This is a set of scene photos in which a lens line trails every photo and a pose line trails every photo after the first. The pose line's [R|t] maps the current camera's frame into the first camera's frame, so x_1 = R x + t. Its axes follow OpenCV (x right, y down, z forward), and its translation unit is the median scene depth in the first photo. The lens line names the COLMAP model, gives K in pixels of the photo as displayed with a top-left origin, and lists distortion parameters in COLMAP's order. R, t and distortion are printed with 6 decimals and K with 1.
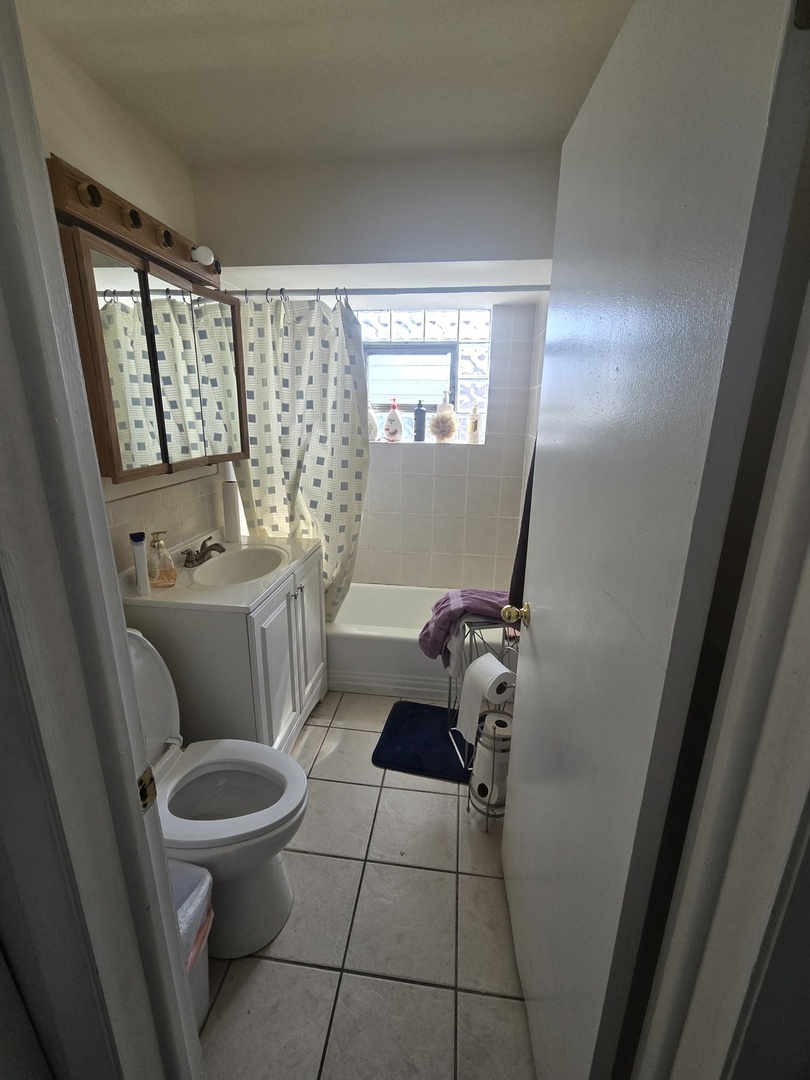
lens RADIAL K [[422.9, 0, 405.0], [0, 422.9, 540.0], [0, 0, 1]] dist [0.000591, -0.000092]
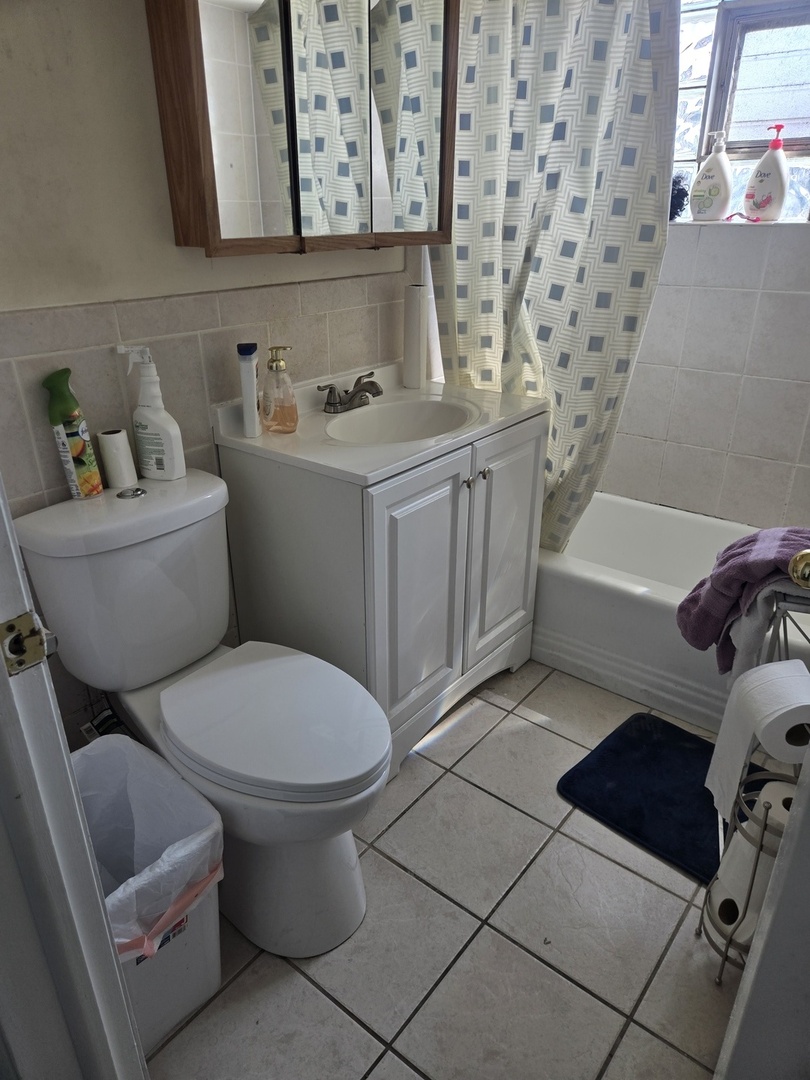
lens RADIAL K [[698.1, 0, 405.0], [0, 698.1, 540.0], [0, 0, 1]] dist [0.080318, -0.069077]
pose [[0.860676, 0.202963, -0.466951, 0.121156], [-0.127963, 0.973903, 0.187454, 0.032544], [0.492811, -0.101585, 0.864186, 0.082159]]
